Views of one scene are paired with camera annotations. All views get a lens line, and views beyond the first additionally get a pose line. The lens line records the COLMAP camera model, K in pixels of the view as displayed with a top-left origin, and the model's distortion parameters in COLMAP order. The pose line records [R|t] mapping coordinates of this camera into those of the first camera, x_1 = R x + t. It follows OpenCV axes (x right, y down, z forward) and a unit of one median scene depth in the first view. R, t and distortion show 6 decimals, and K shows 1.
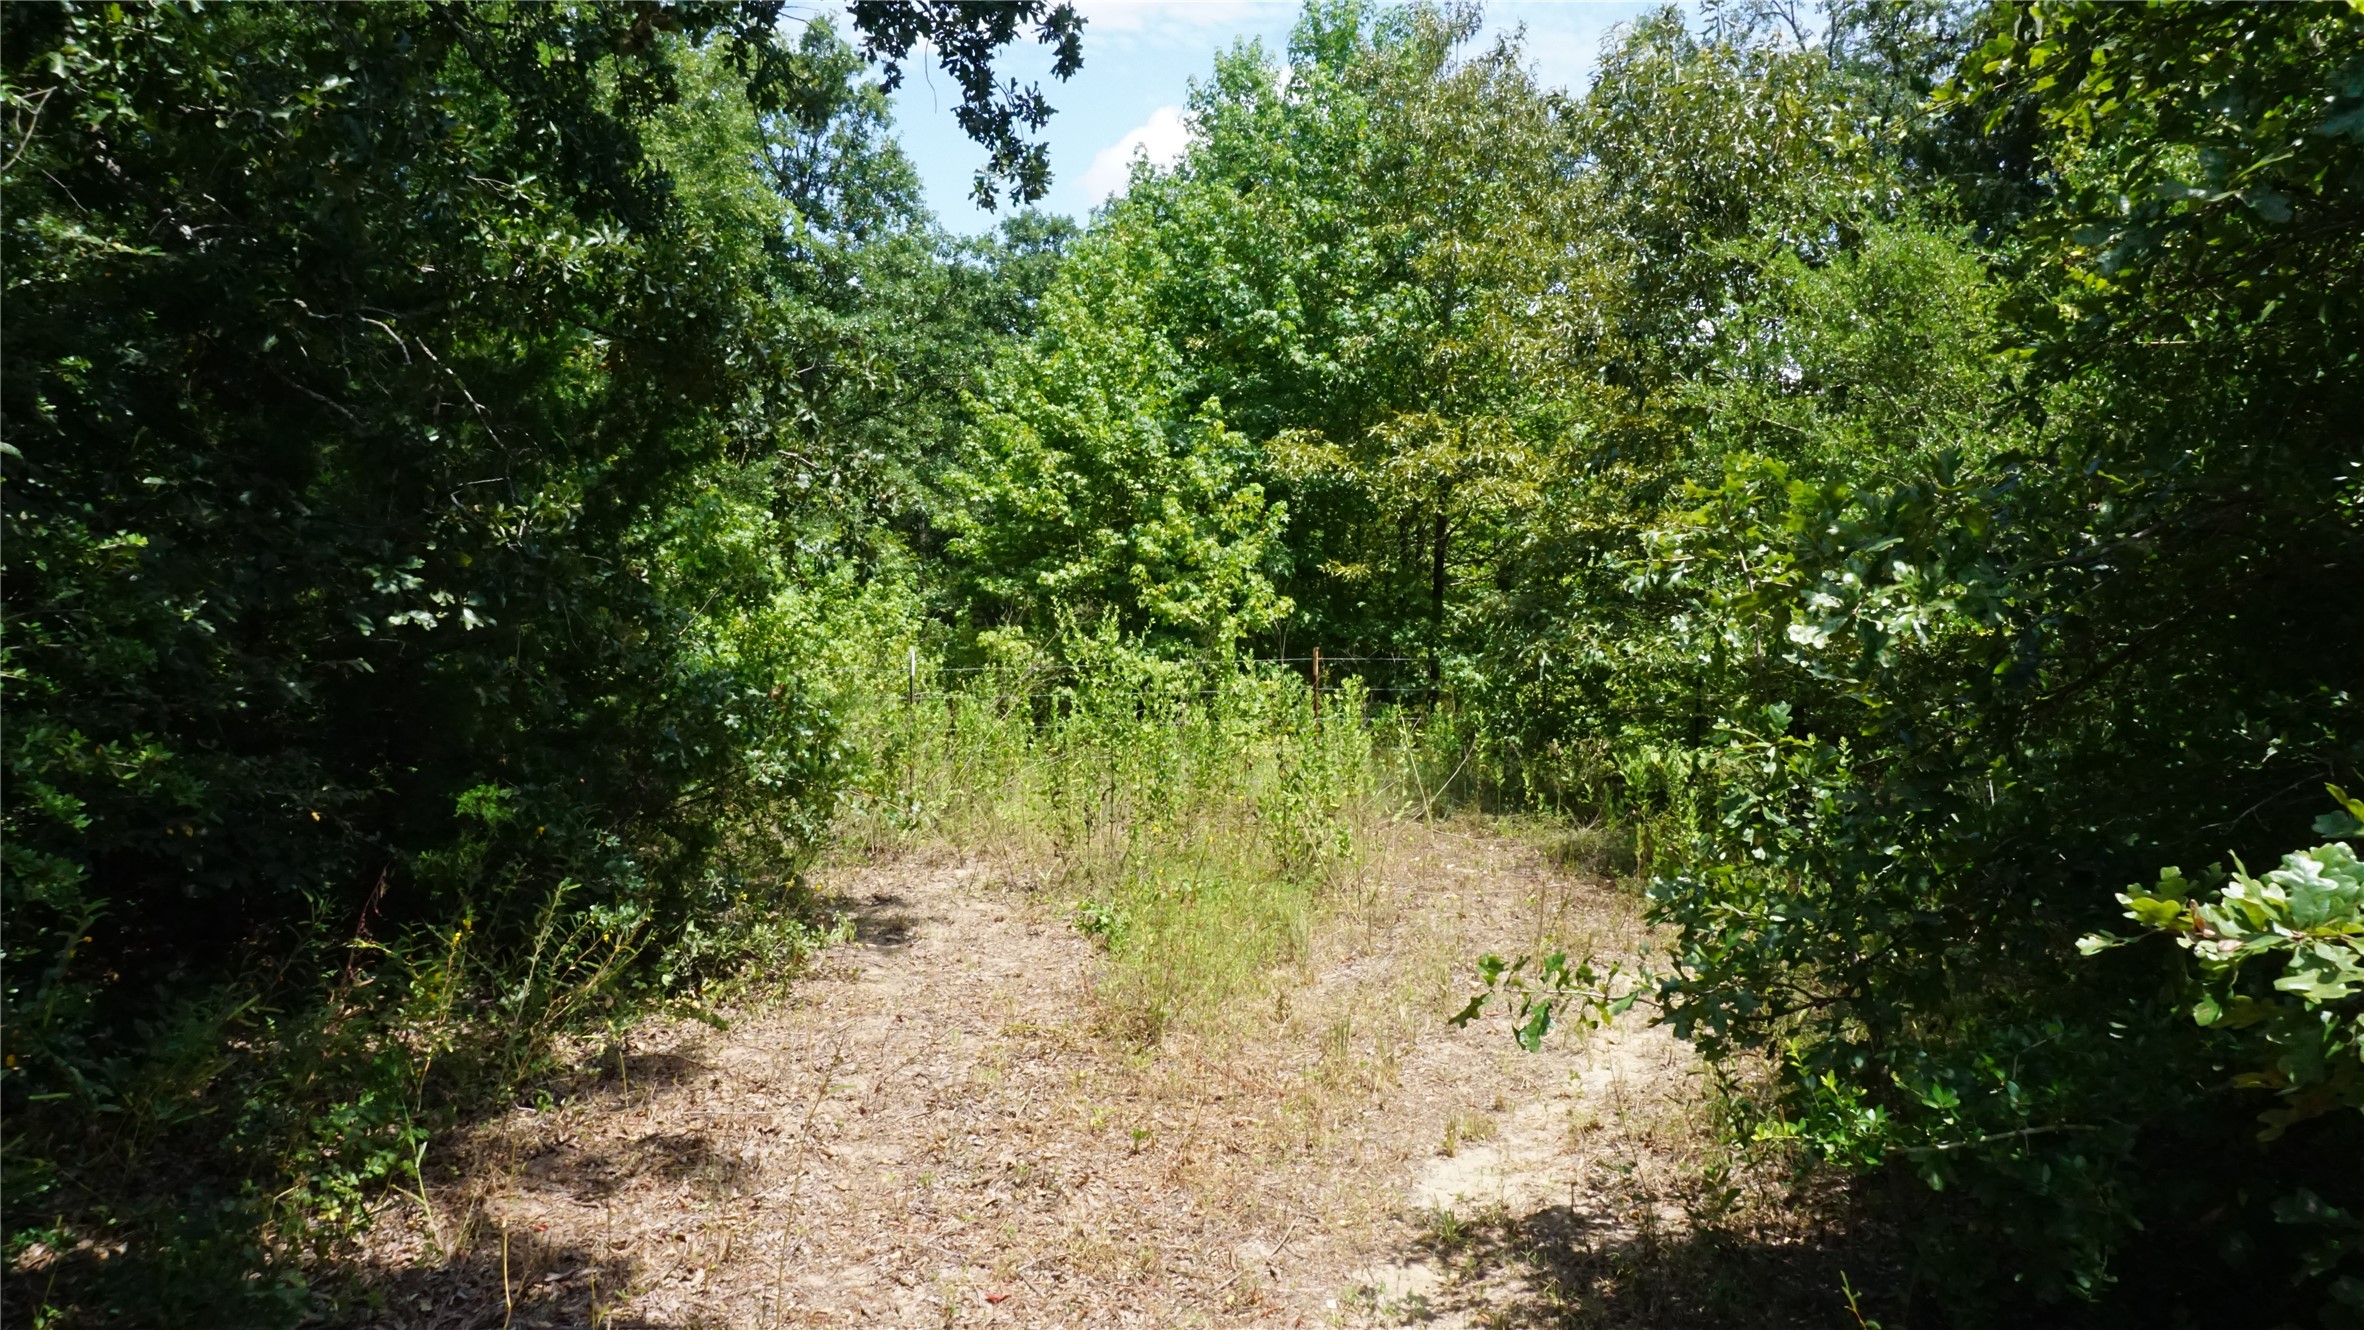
lens RADIAL K [[1598.9, 0, 1190.1], [0, 1598.9, 660.9], [0, 0, 1]] dist [-0.042029, 0.039583]
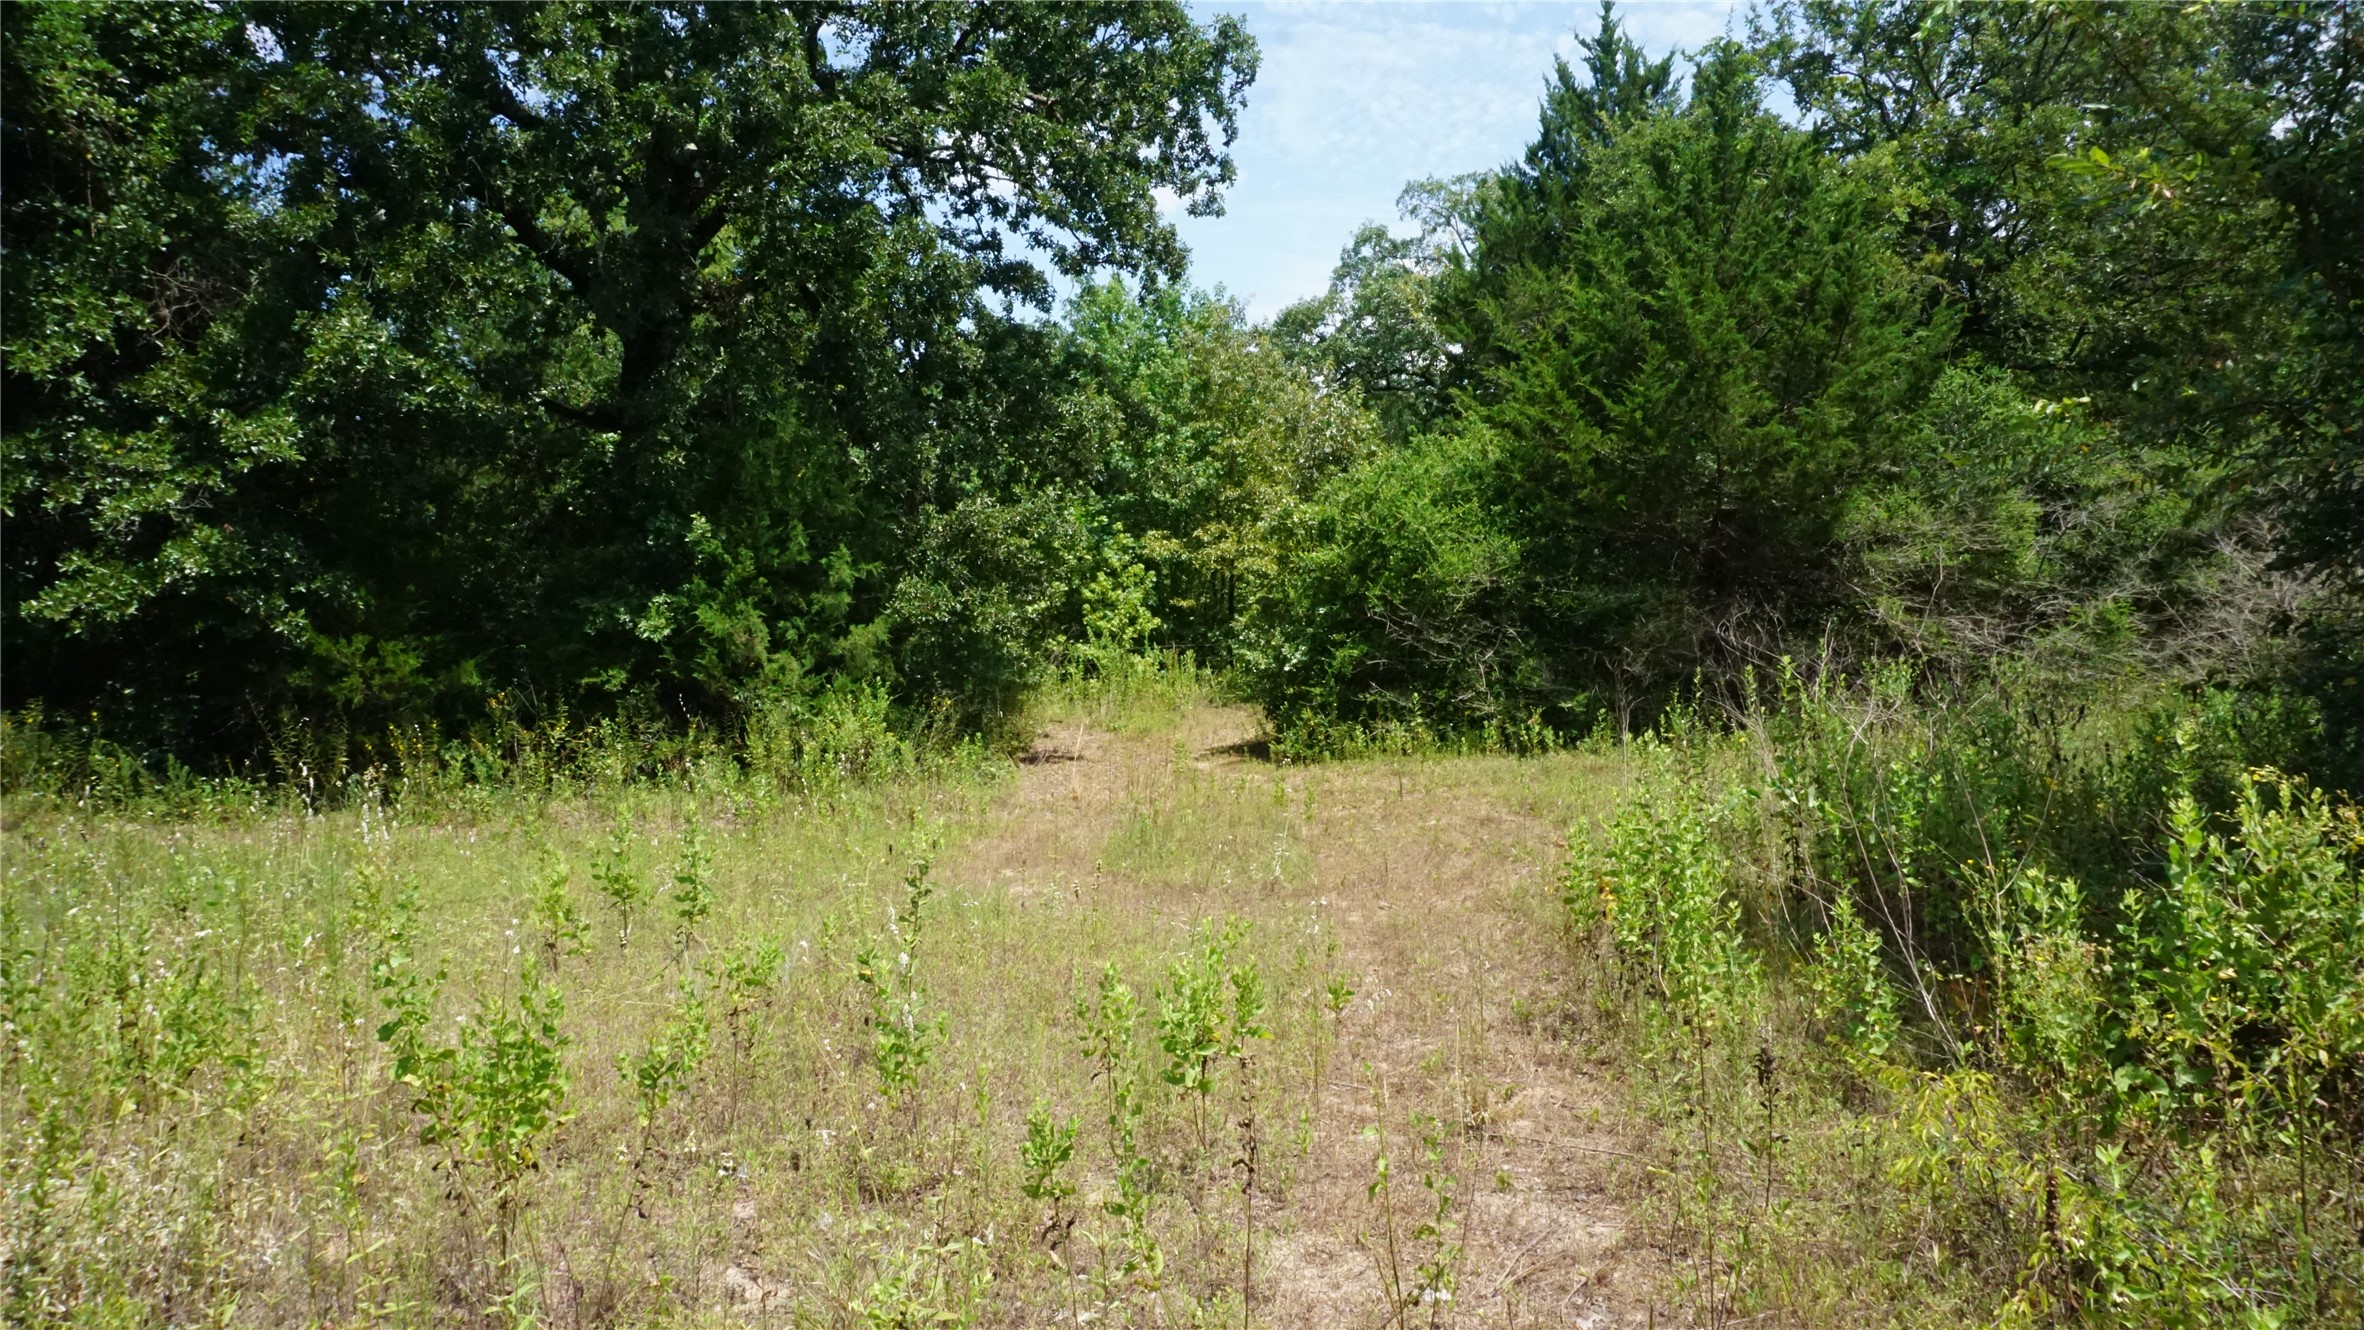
lens RADIAL K [[1598.9, 0, 1186.7], [0, 1598.9, 680.3], [0, 0, 1]] dist [-0.042029, 0.039583]
pose [[0.994409, -0.030211, 0.101187, -0.110157], [0.028809, 0.999468, 0.015287, 0.010986], [-0.101595, -0.012286, 0.994750, -1.047811]]
